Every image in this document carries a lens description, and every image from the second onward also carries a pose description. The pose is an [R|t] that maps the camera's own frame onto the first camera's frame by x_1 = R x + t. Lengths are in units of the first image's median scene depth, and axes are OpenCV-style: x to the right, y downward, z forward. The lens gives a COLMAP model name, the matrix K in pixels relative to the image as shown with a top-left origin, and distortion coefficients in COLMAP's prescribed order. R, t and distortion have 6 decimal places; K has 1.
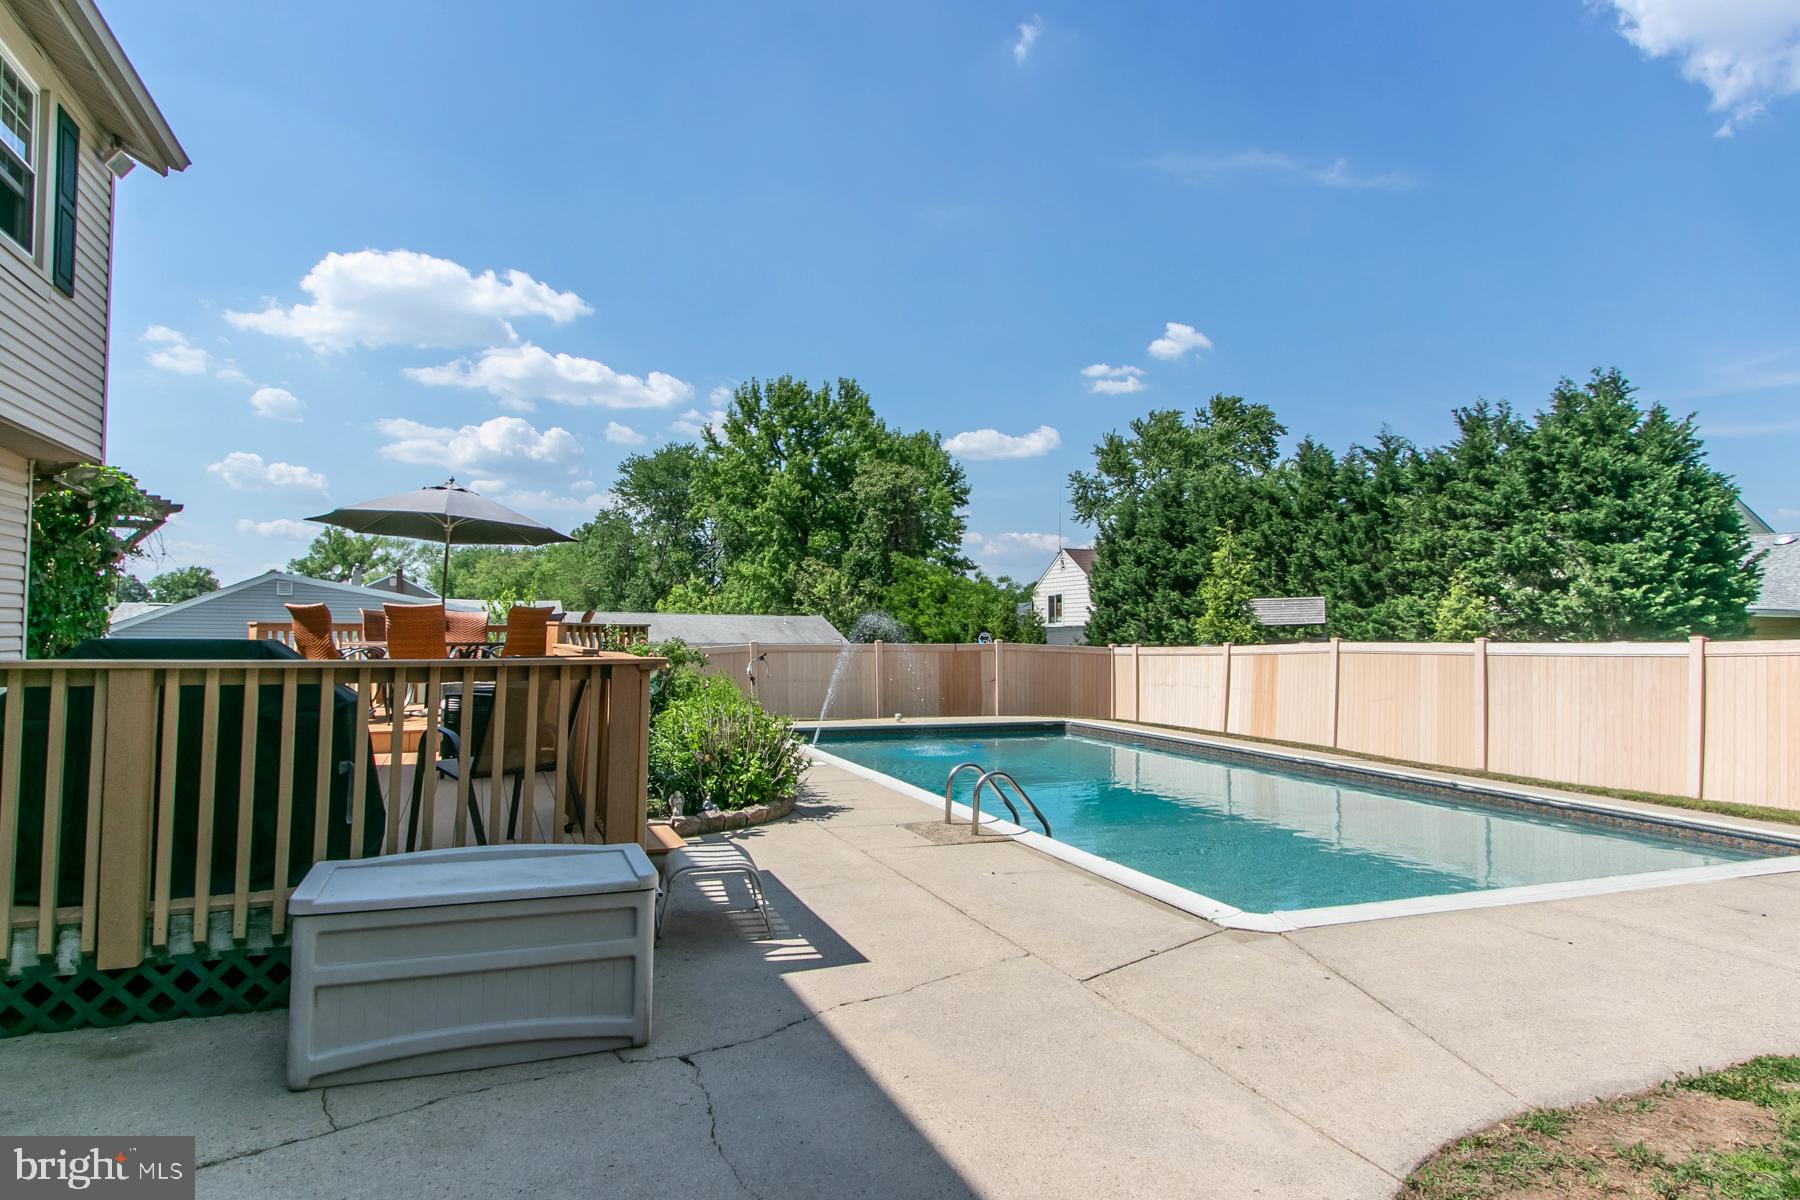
lens RADIAL K [[1043.6, 0, 894.1], [0, 1043.6, 589.7], [0, 0, 1]] dist [0.022004, 0.000956]
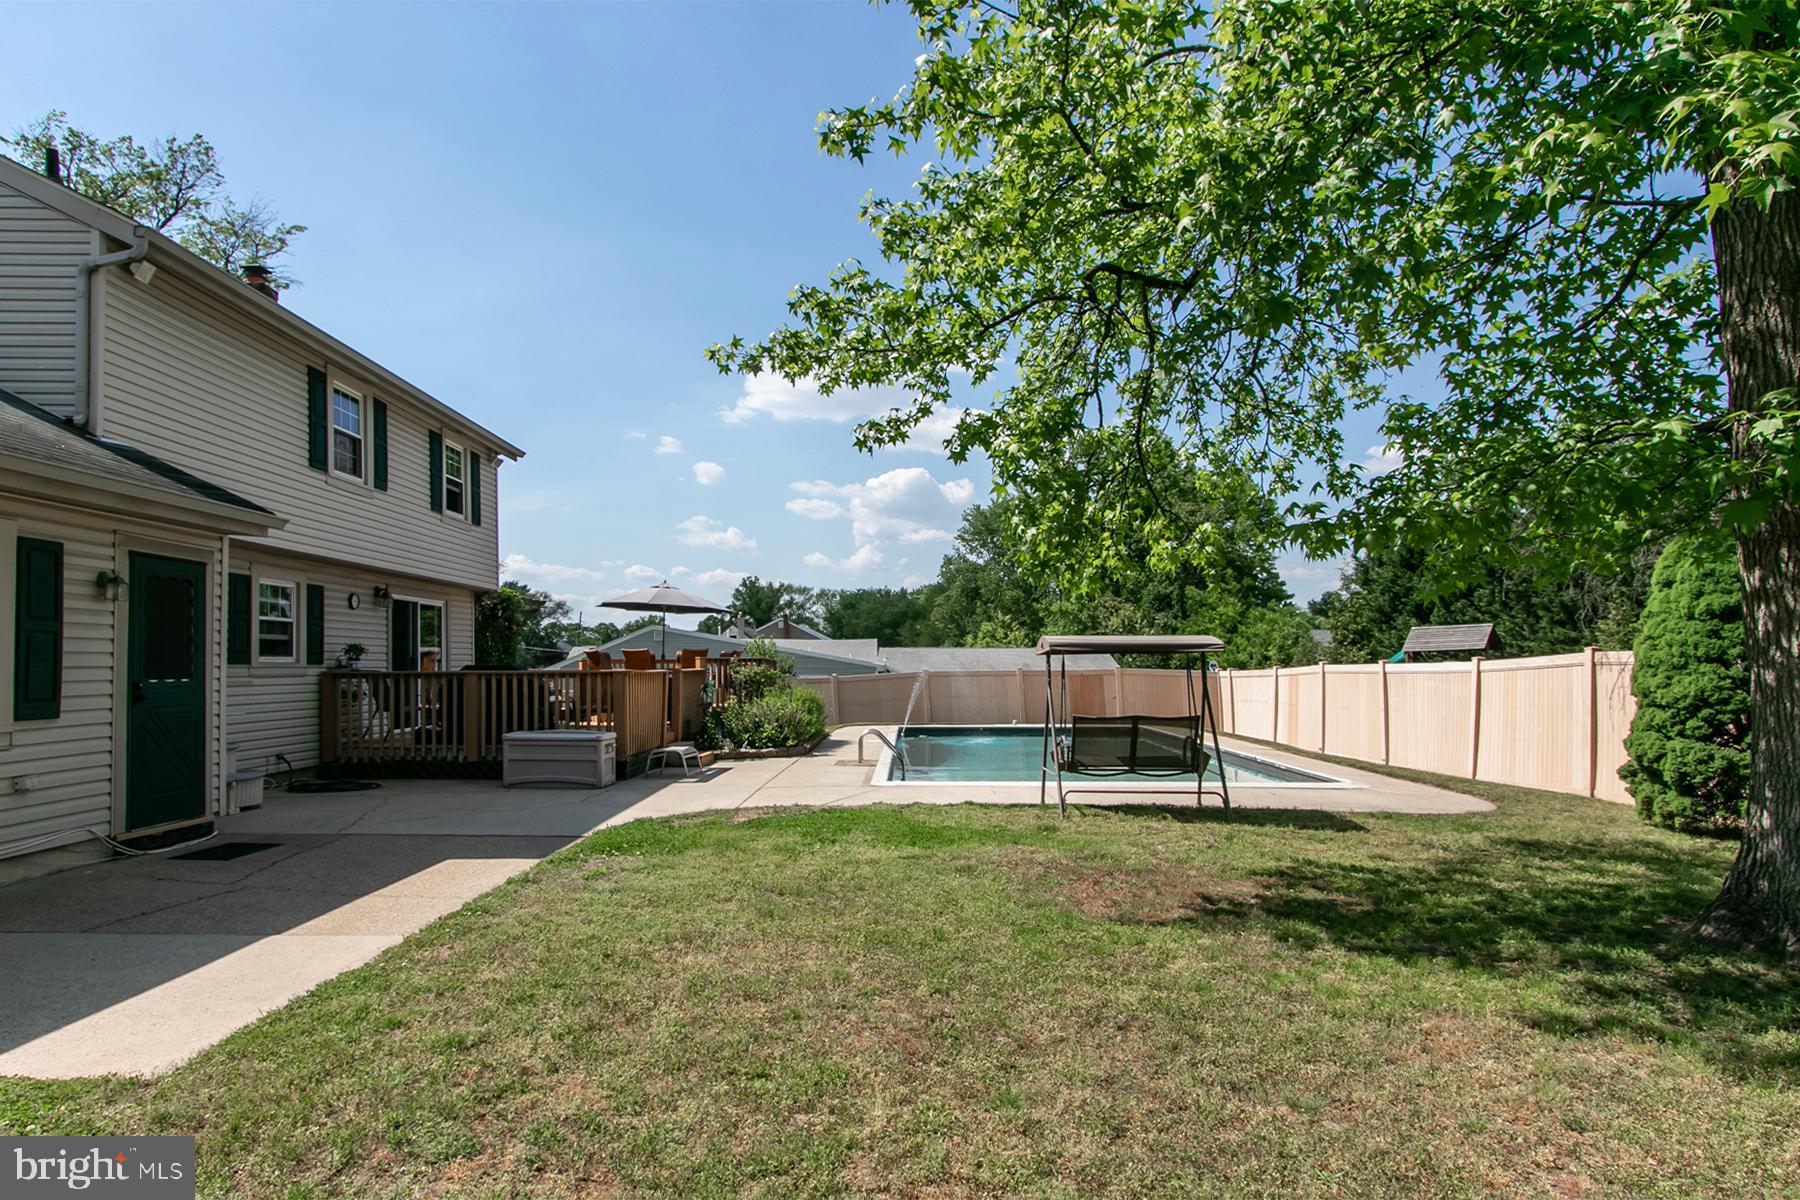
lens RADIAL K [[1043.6, 0, 912.5], [0, 1043.6, 676.5], [0, 0, 1]] dist [0.022004, 0.000956]
pose [[0.935871, -0.006363, -0.352284, 0.181769], [0.025030, 0.998511, 0.048461, -0.004292], [0.351451, -0.054171, 0.934638, -0.166831]]
